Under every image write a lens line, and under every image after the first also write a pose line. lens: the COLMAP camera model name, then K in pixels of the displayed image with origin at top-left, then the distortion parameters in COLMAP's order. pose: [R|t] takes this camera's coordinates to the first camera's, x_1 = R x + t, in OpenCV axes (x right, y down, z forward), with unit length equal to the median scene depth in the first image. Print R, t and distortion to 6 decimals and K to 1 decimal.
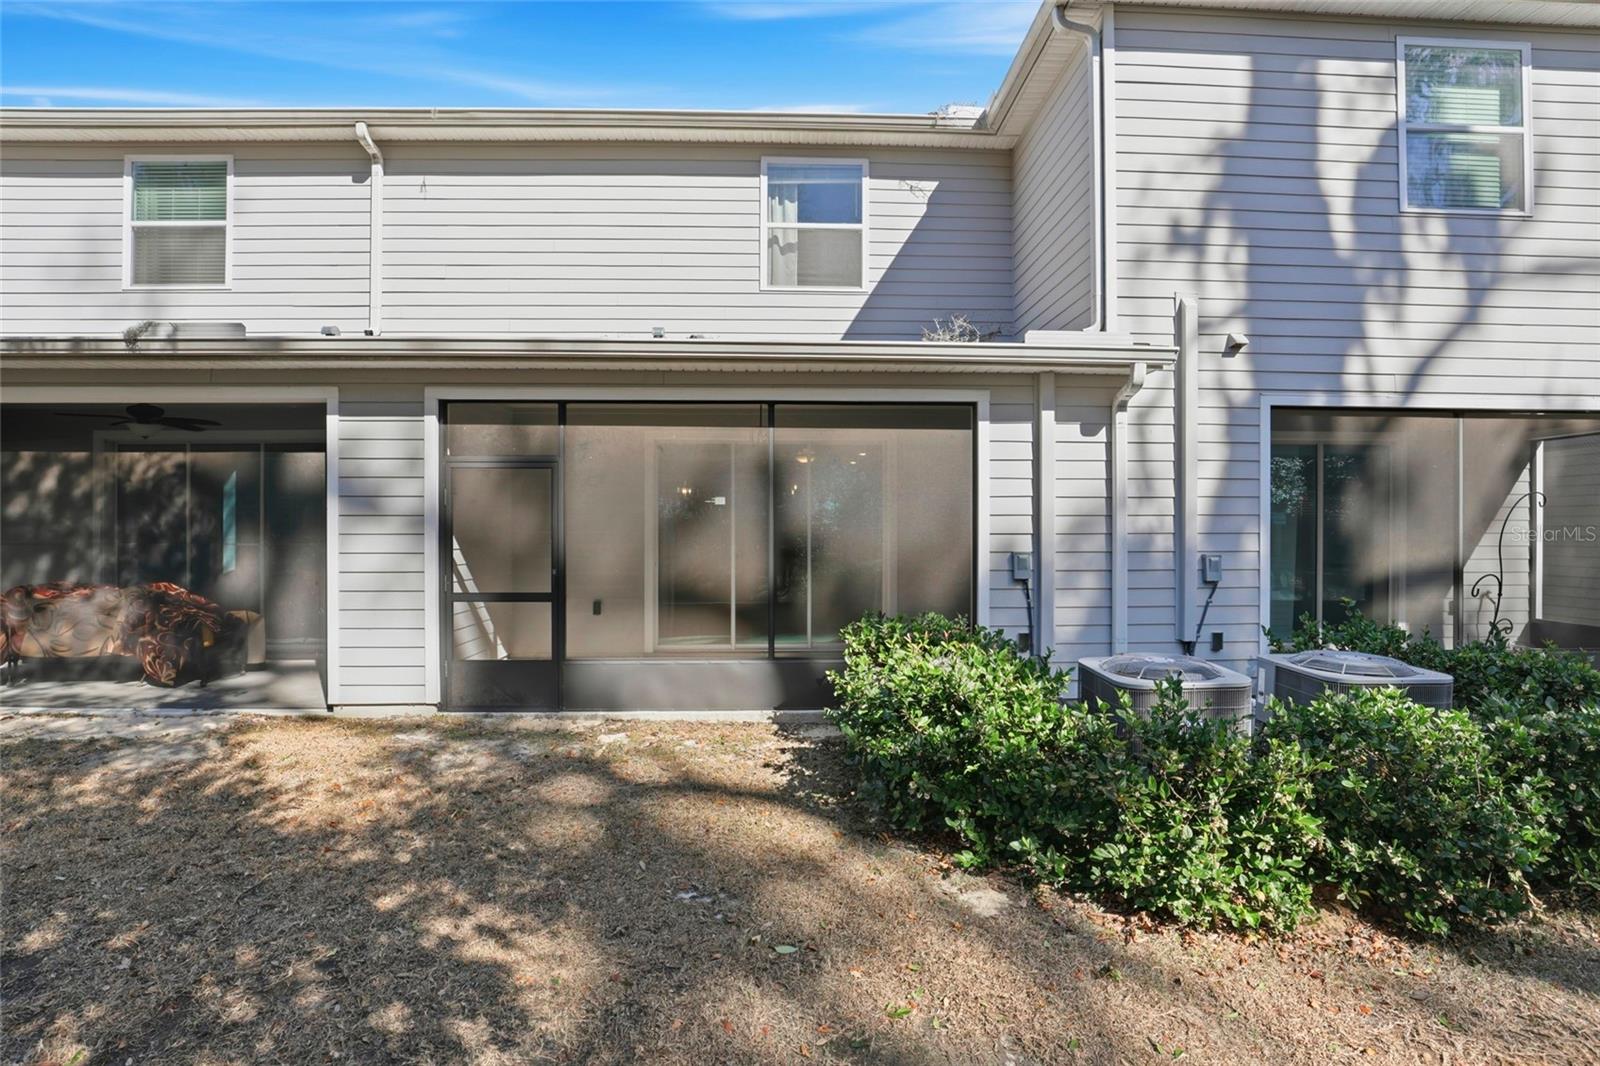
lens RADIAL K [[740.2, 0, 799.1], [0, 740.2, 532.0], [0, 0, 1]] dist [-0.033220, 0.004432]
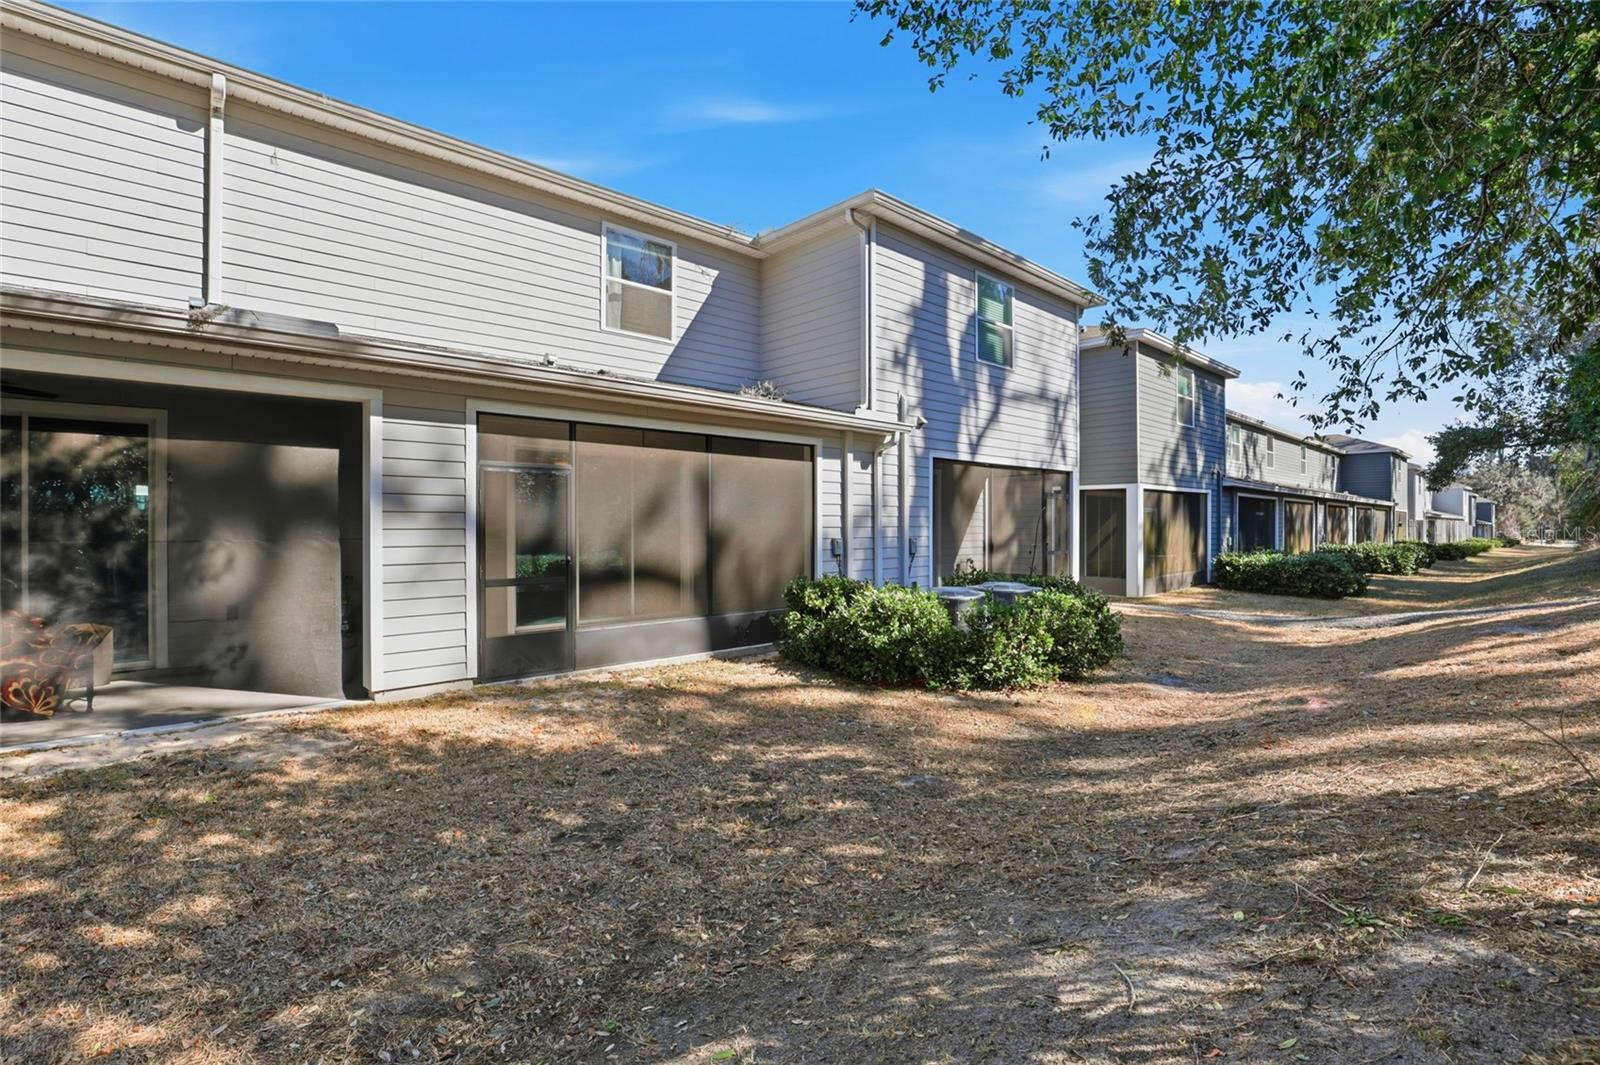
lens RADIAL K [[740.2, 0, 789.8], [0, 740.2, 527.6], [0, 0, 1]] dist [-0.033220, 0.004432]
pose [[0.757950, -0.003198, 0.652305, -0.838490], [0.004116, 0.999992, 0.000119, 0.002925], [-0.652300, 0.002595, 0.757956, -0.179025]]
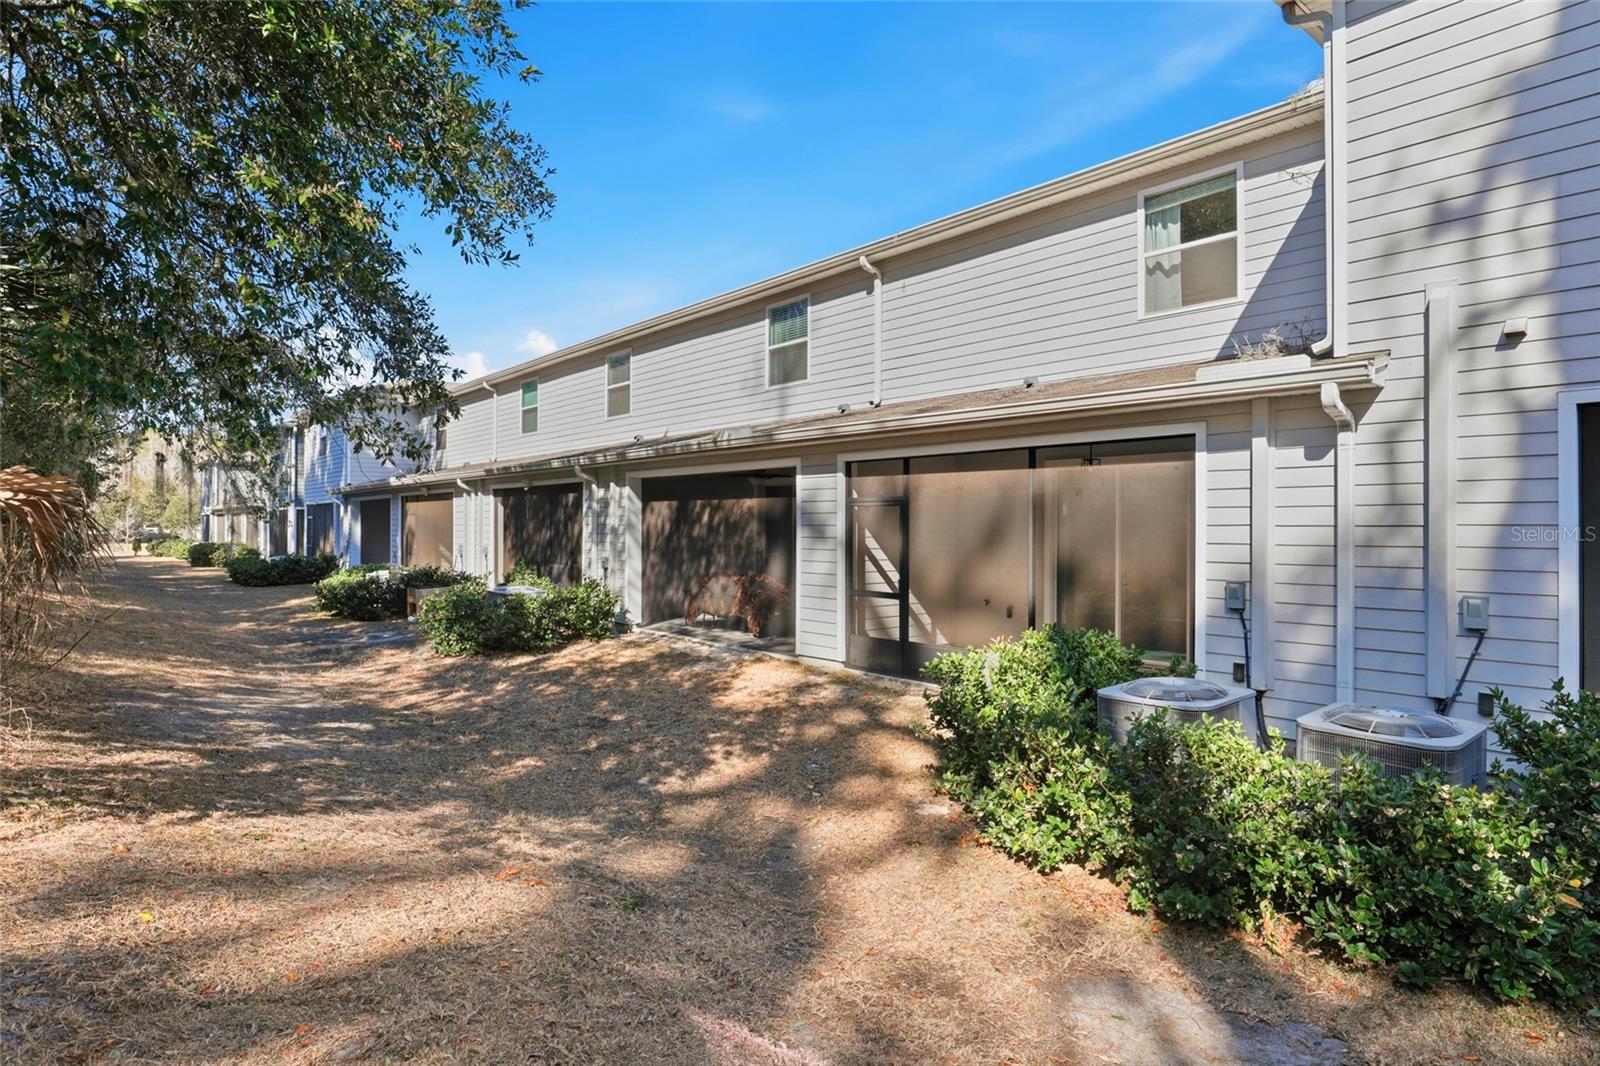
lens RADIAL K [[867.0, 0, 812.4], [0, 867.0, 524.8], [0, 0, 1]] dist [-0.006985, -0.000092]
pose [[0.632371, -0.000531, -0.774665, 0.827785], [-0.005400, 0.999972, -0.005094, -0.039157], [0.774646, 0.007405, 0.632351, -0.180656]]
